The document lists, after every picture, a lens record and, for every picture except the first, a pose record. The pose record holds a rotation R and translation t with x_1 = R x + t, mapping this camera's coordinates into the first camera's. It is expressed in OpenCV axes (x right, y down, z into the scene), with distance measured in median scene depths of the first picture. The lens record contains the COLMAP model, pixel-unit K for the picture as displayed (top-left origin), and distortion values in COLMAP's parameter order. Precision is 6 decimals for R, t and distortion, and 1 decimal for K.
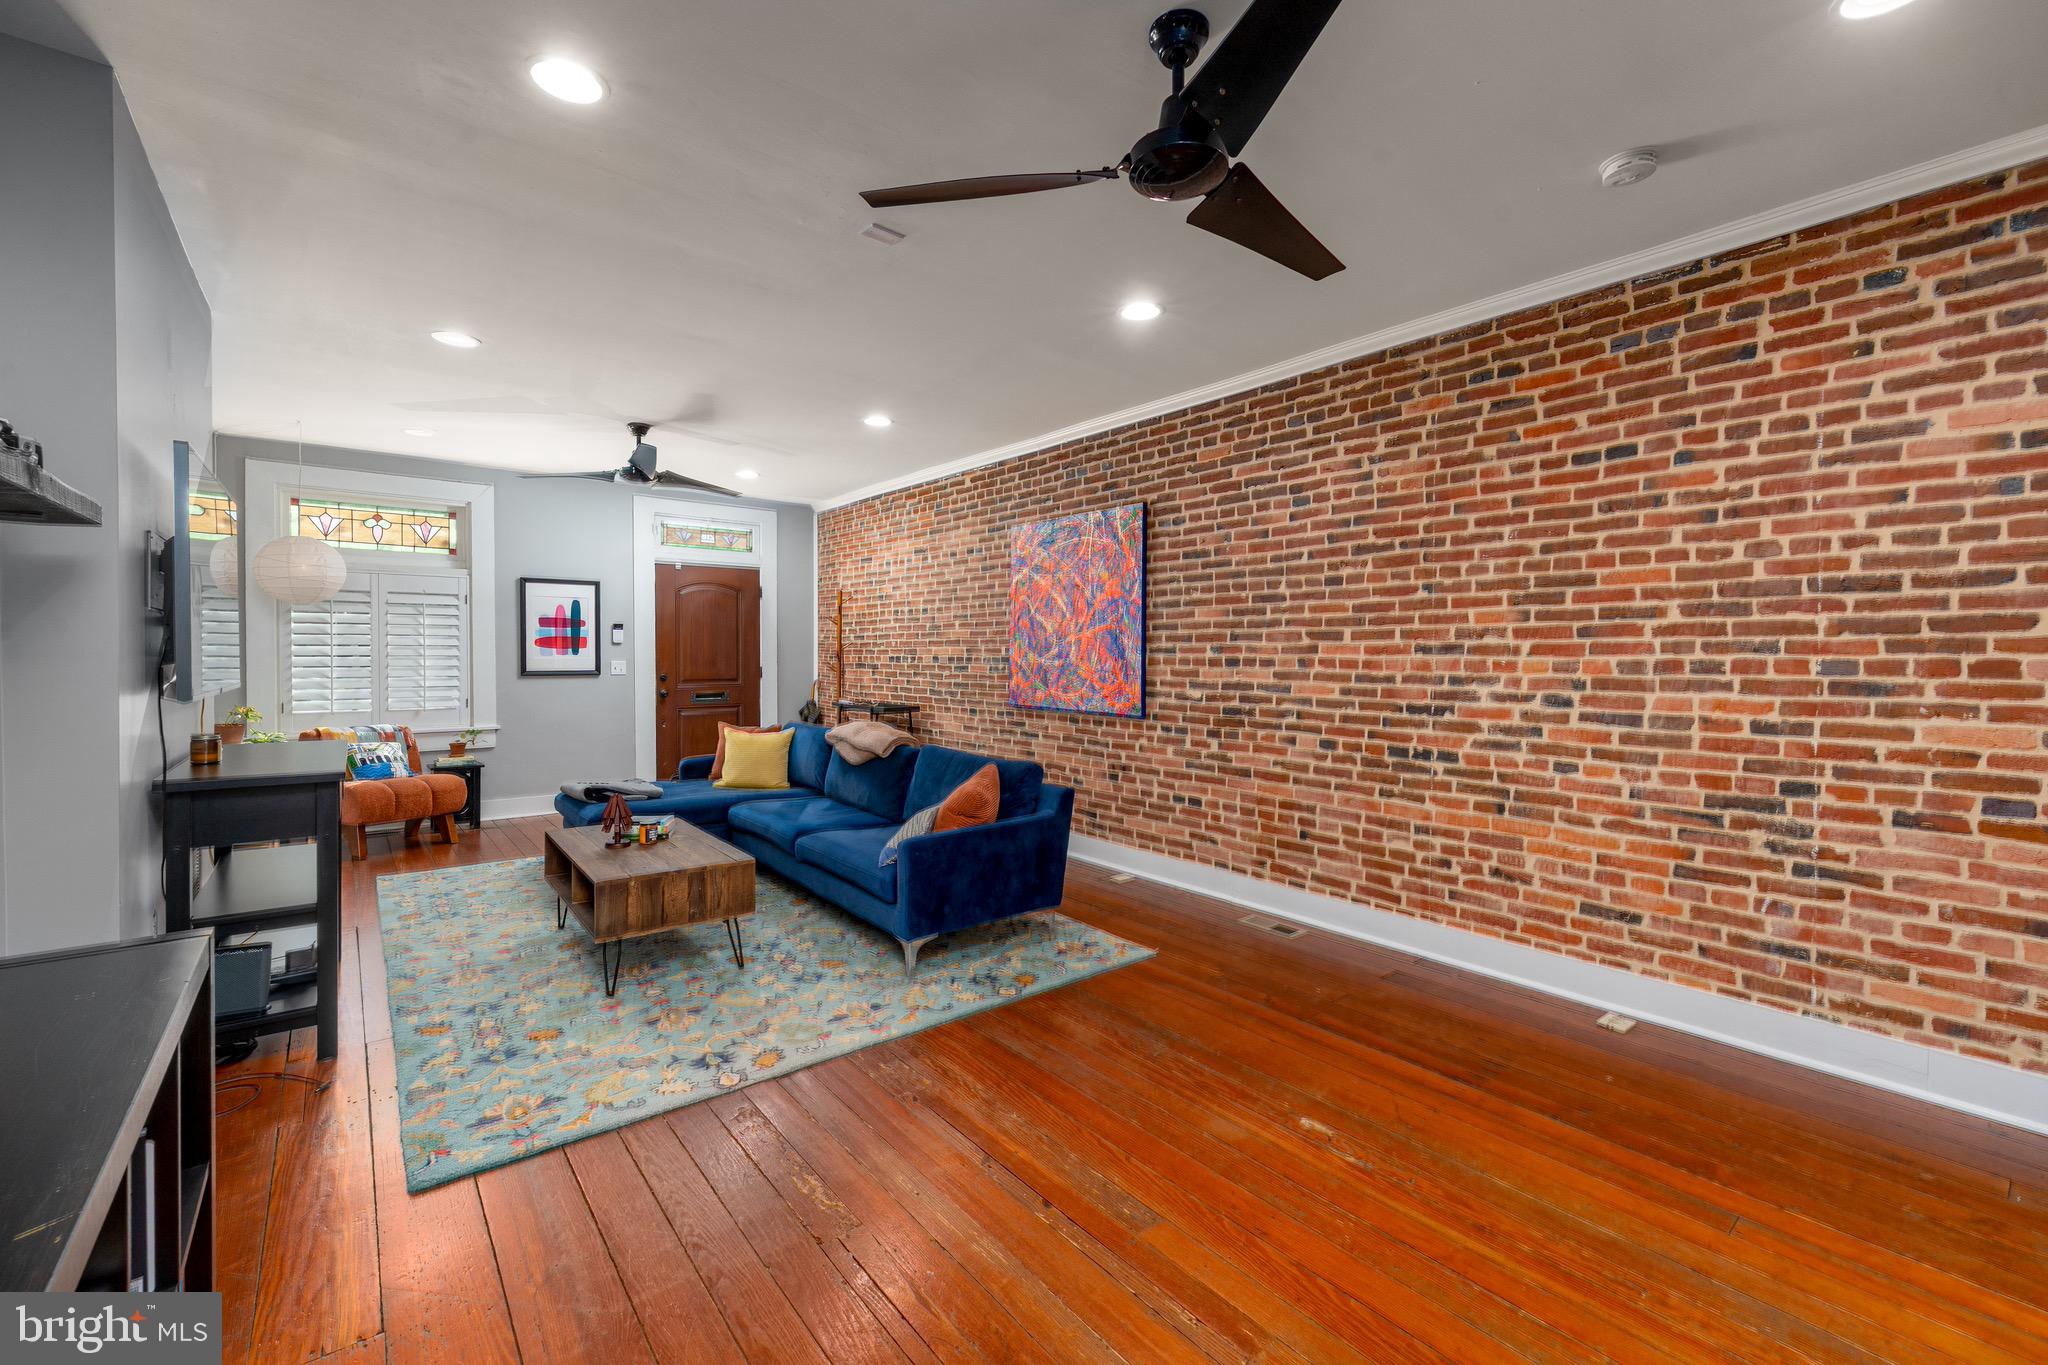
lens RADIAL K [[851.9, 0, 1011.5], [0, 851.9, 701.5], [0, 0, 1]] dist [-0.000877, -0.000190]
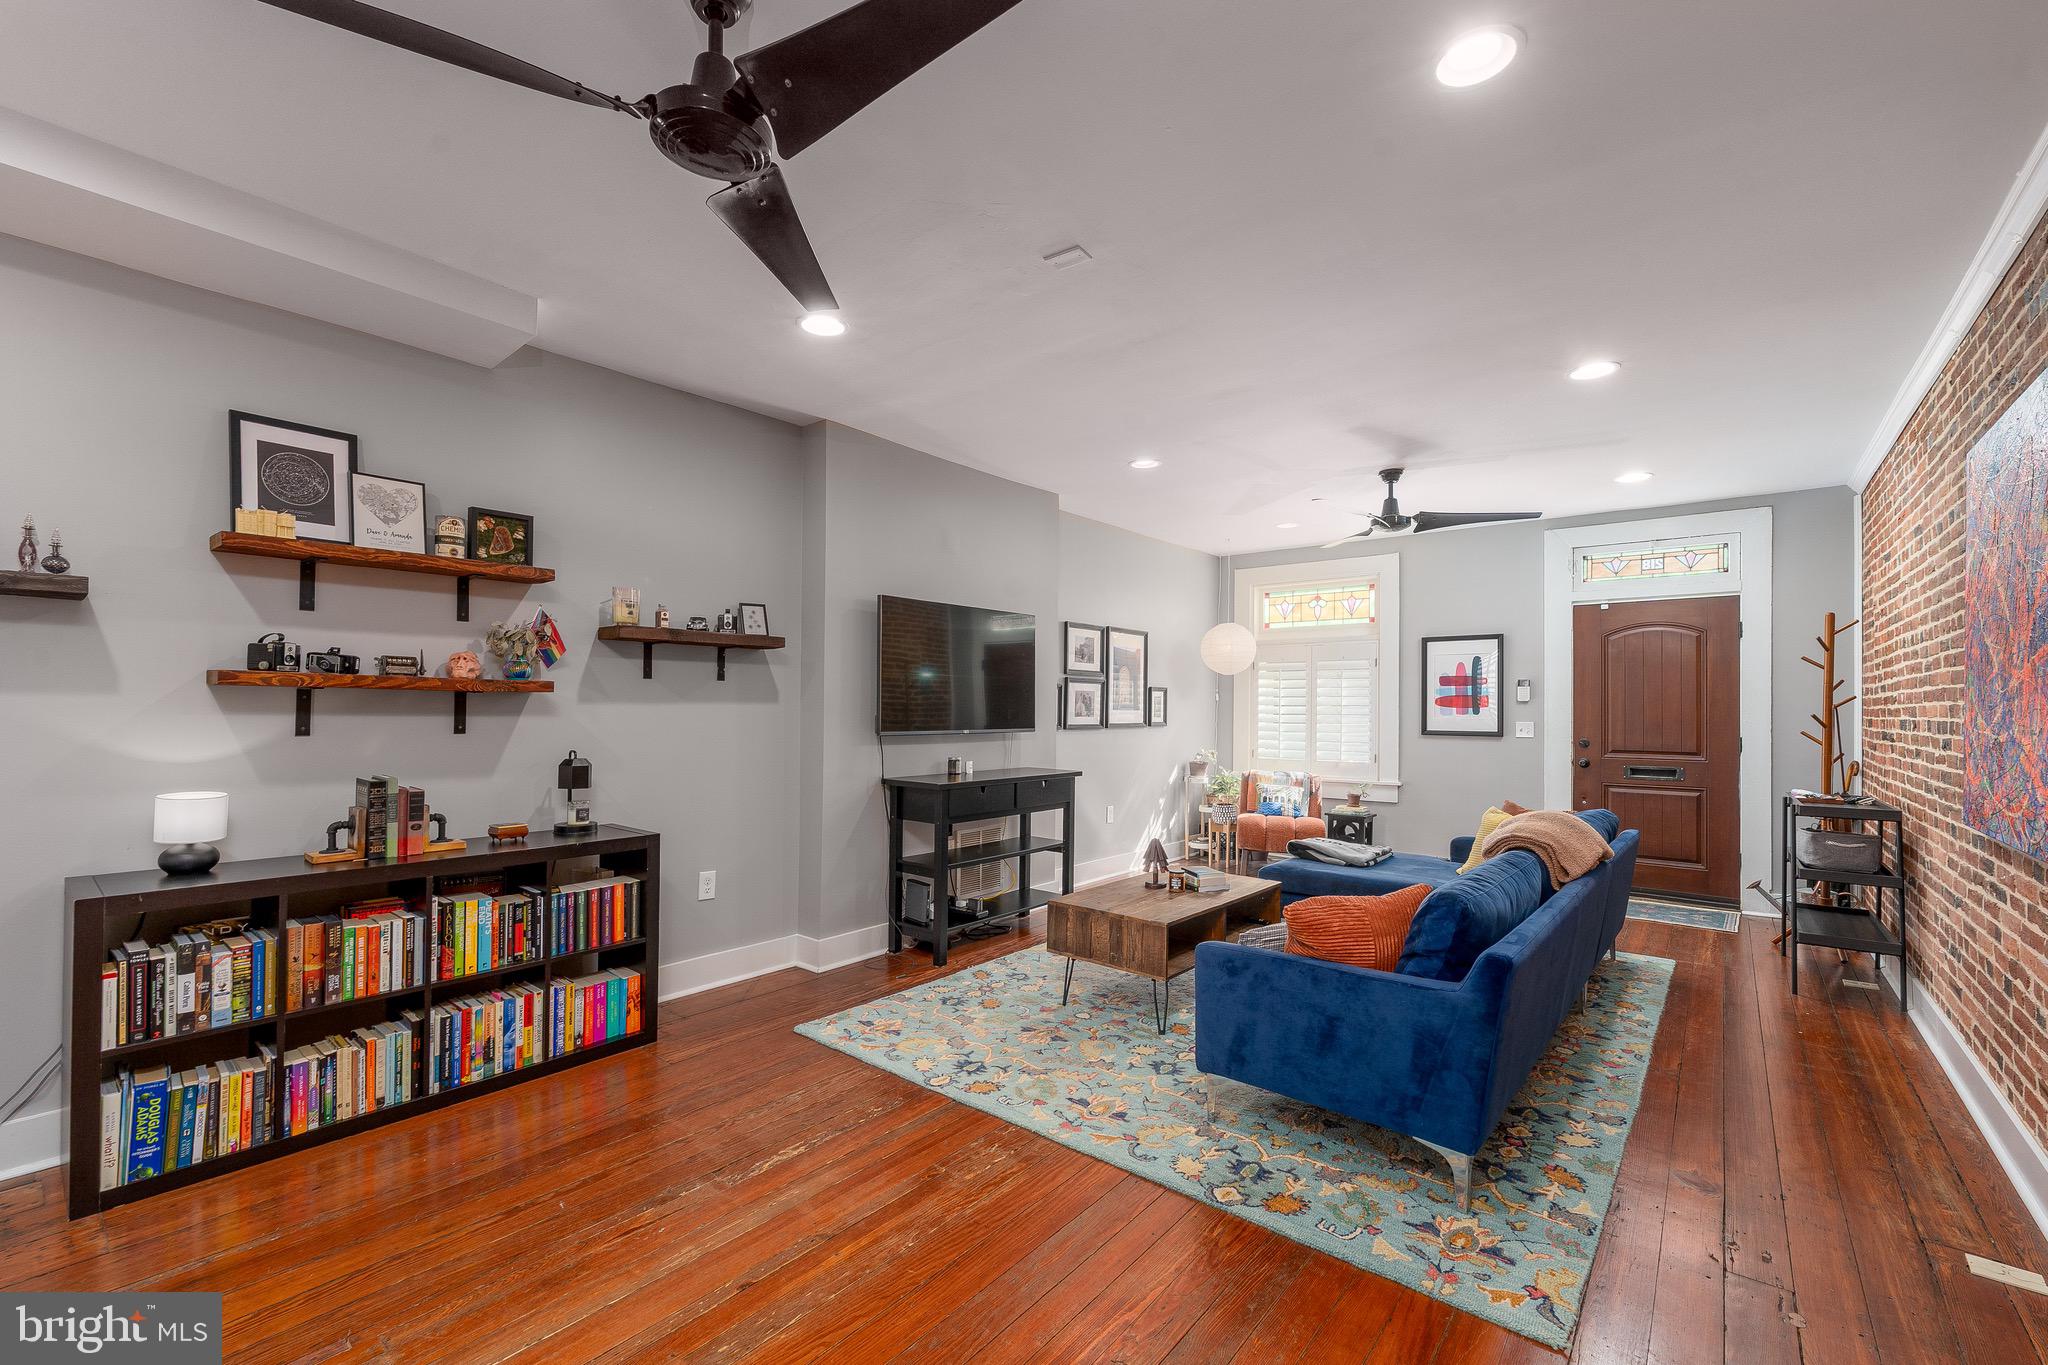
lens RADIAL K [[851.9, 0, 1011.5], [0, 851.9, 701.5], [0, 0, 1]] dist [-0.000877, -0.000190]
pose [[0.205985, -0.007497, -0.978527, 0.353082], [-0.065422, 0.997628, -0.021415, -0.018628], [0.976366, 0.068429, 0.205006, 0.362819]]
